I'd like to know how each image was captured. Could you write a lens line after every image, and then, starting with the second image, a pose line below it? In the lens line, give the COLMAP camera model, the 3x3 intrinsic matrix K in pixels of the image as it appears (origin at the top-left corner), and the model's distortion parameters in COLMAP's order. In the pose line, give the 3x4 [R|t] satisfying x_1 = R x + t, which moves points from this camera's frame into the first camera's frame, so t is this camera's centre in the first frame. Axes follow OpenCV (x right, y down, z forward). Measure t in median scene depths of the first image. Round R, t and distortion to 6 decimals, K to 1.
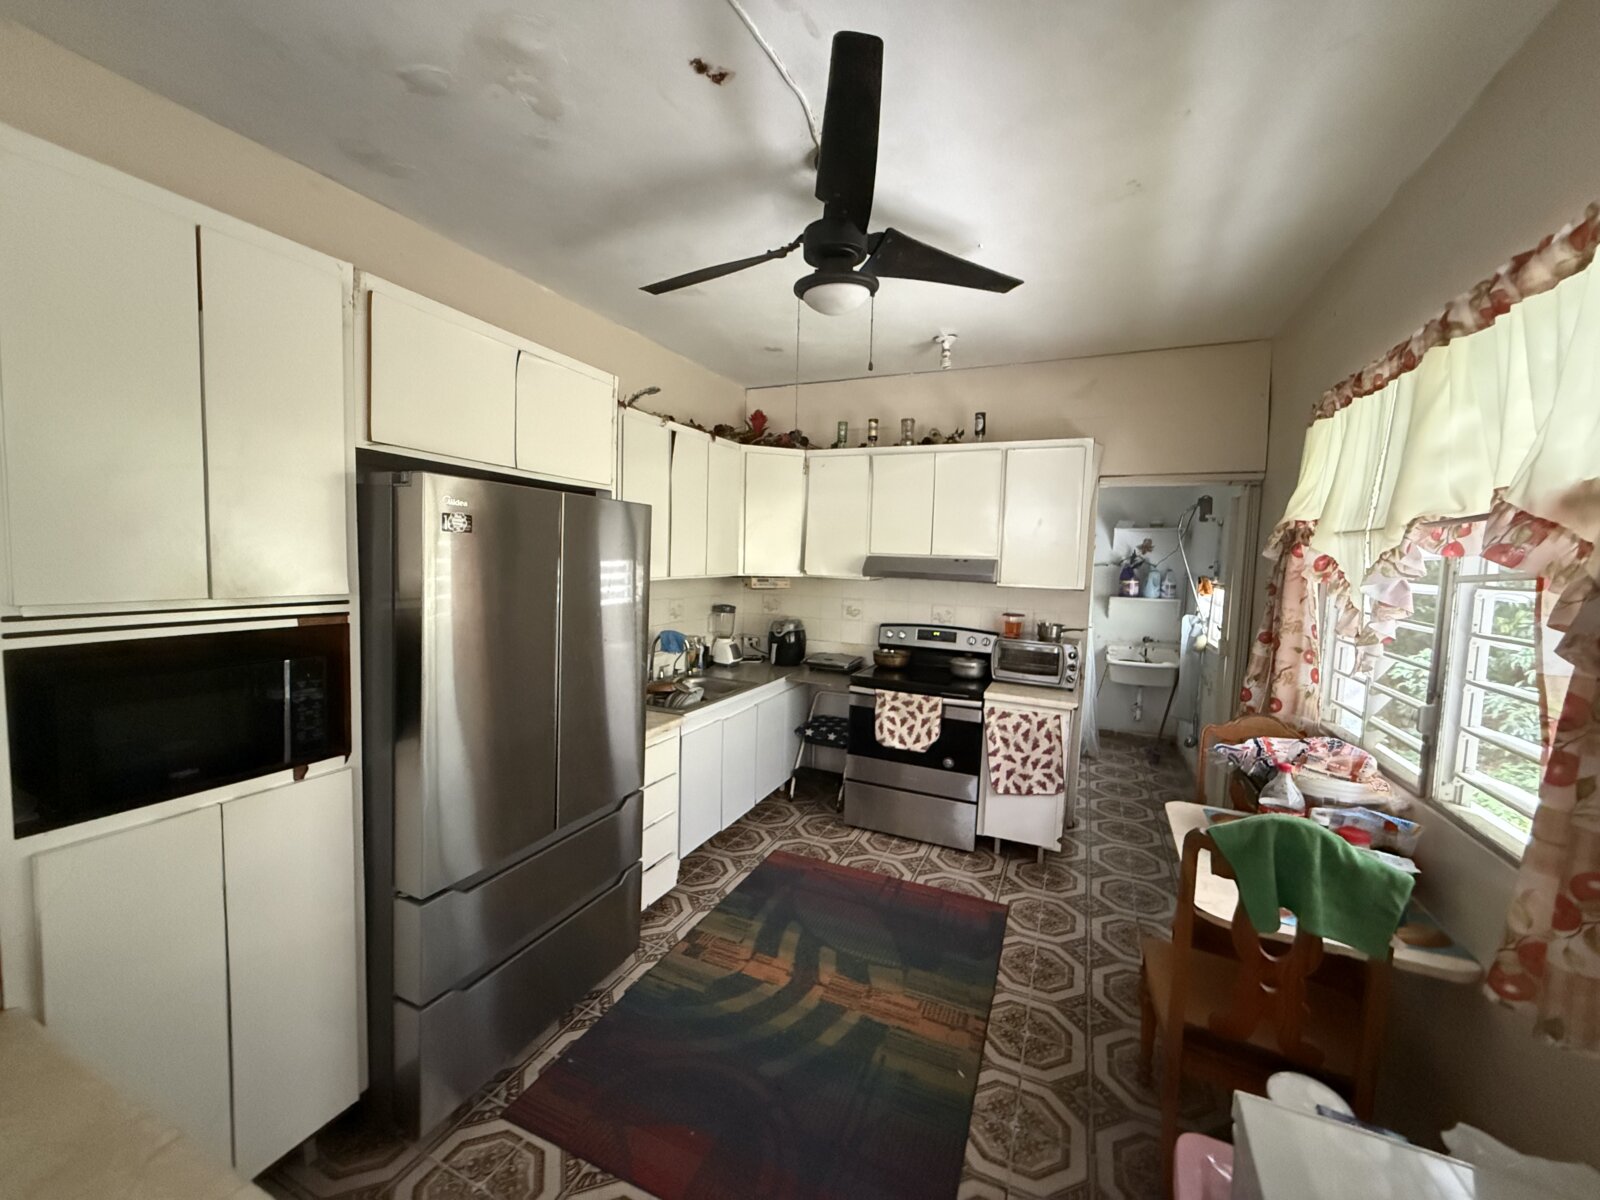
lens RADIAL K [[646.6, 0, 798.5], [0, 646.6, 600.1], [0, 0, 1]] dist [0.002568, 0.001063]
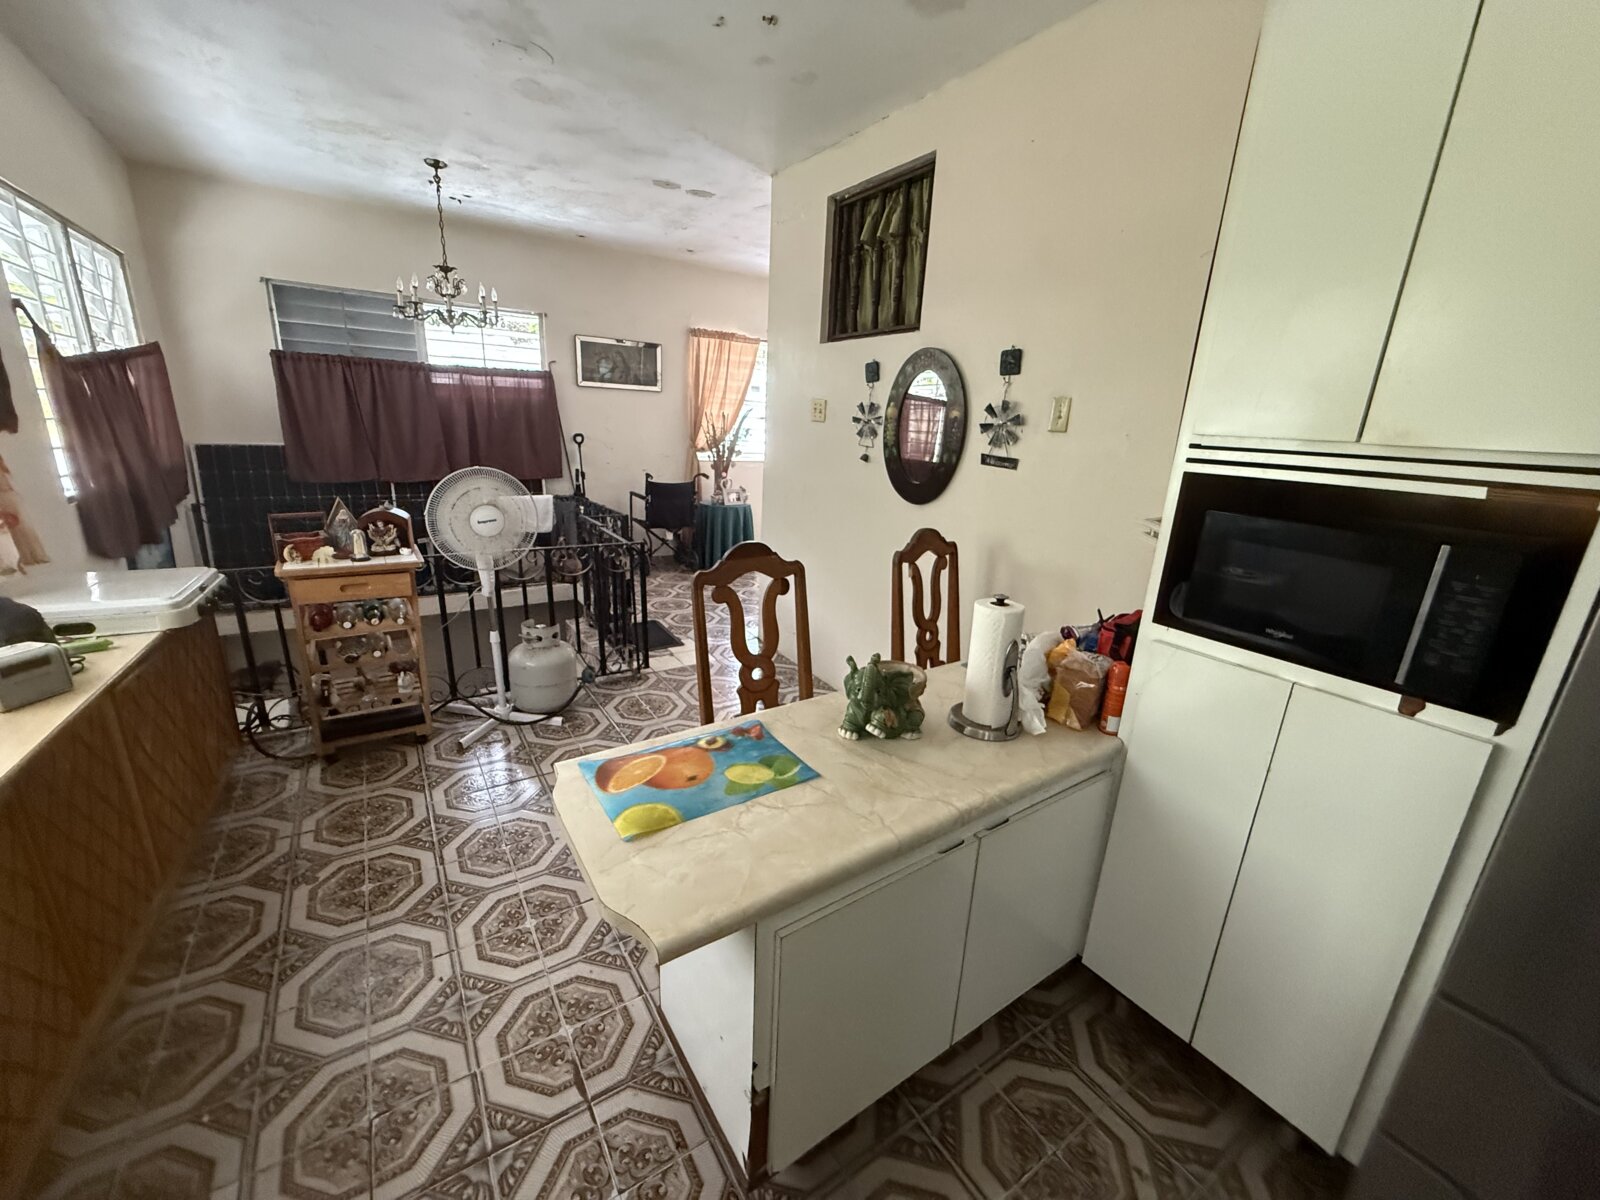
lens RADIAL K [[646.6, 0, 800.4], [0, 646.6, 602.1], [0, 0, 1]] dist [0.002568, 0.001063]
pose [[-0.528733, 0.193018, -0.826551, 0.154658], [-0.115807, 0.948289, 0.295527, 0.024582], [0.840851, 0.251975, -0.479039, 0.751884]]
